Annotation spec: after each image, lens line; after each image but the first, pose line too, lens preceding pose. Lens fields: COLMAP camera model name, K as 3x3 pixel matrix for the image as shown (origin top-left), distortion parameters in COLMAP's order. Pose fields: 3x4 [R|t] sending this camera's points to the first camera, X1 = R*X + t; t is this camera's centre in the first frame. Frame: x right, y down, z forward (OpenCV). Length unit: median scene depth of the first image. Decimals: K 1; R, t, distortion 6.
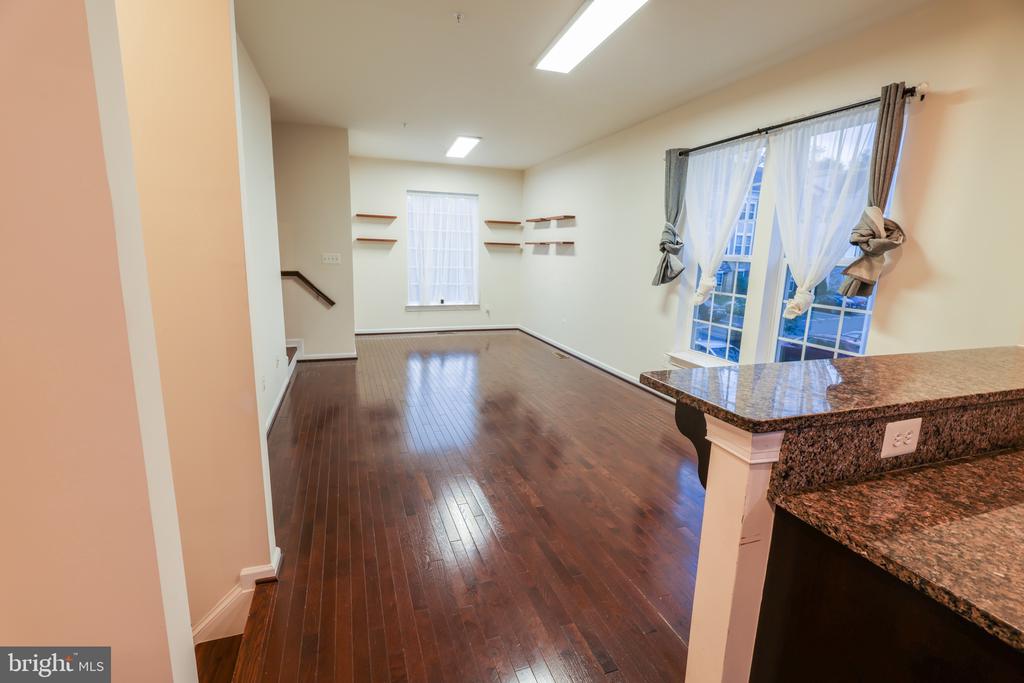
lens RADIAL K [[468.1, 0, 511.1], [0, 468.1, 341.3], [0, 0, 1]] dist [-0.000667, 0.000316]
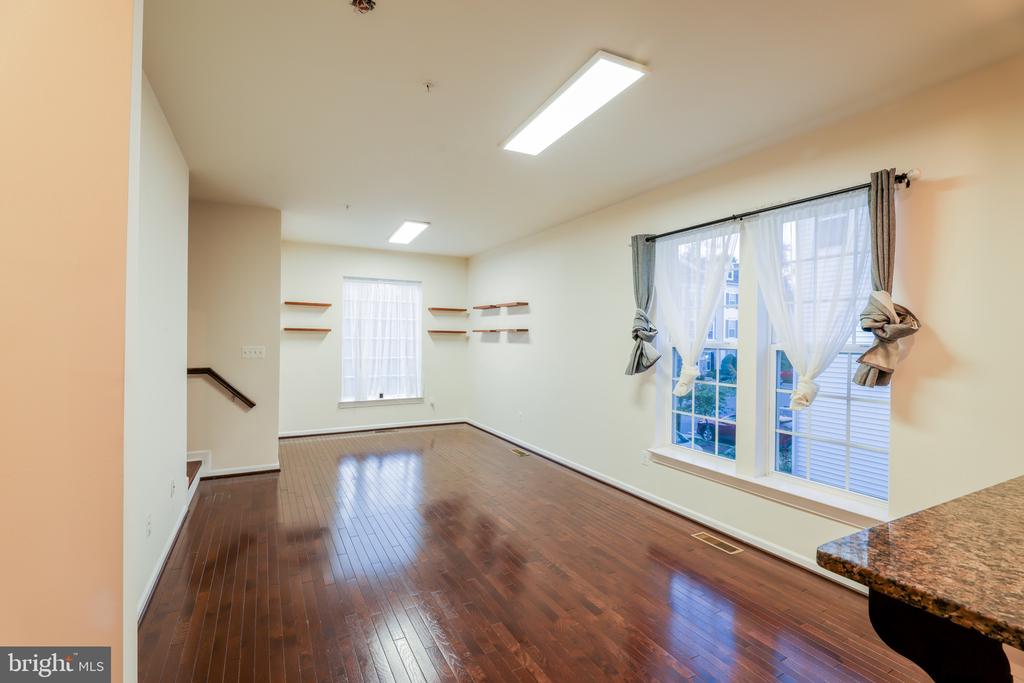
lens RADIAL K [[468.1, 0, 511.1], [0, 468.1, 341.3], [0, 0, 1]] dist [-0.000667, 0.000316]
pose [[0.988443, -0.015863, 0.150760, -0.063113], [0.042690, 0.983389, -0.176421, -0.033241], [-0.145457, 0.180818, 0.972701, 0.129930]]
